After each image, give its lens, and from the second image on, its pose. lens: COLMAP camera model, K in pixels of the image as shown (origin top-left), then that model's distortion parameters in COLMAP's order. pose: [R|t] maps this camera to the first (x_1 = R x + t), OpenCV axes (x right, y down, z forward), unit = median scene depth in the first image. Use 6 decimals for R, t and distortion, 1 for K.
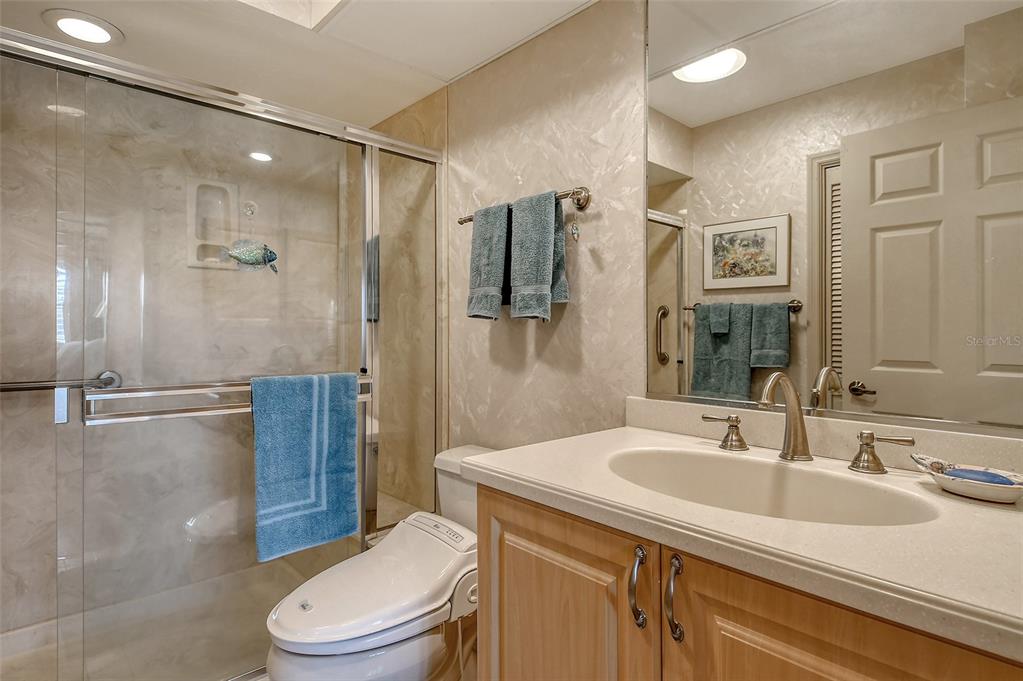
lens RADIAL K [[544.9, 0, 518.4], [0, 544.9, 332.3], [0, 0, 1]] dist [-0.001218, -0.002508]
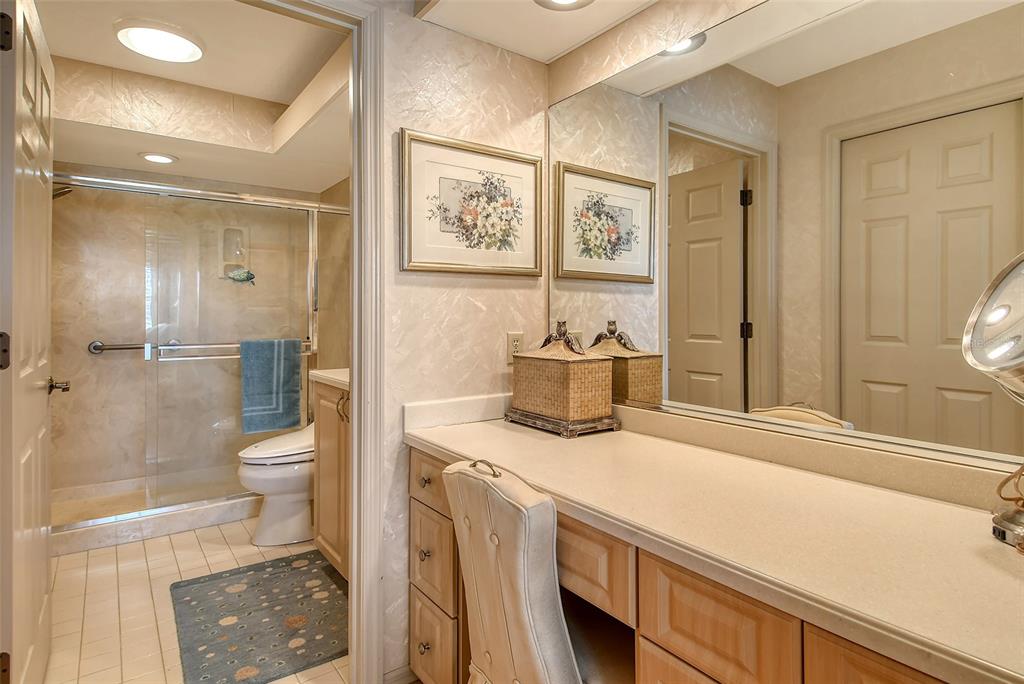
lens RADIAL K [[546.6, 0, 531.3], [0, 546.6, 316.0], [0, 0, 1]] dist [0.002818, 0.000083]
pose [[0.995844, -0.004985, -0.090942, 0.644974], [0.004818, 0.999986, -0.002054, 0.006138], [0.090951, 0.001607, 0.995854, -0.756200]]
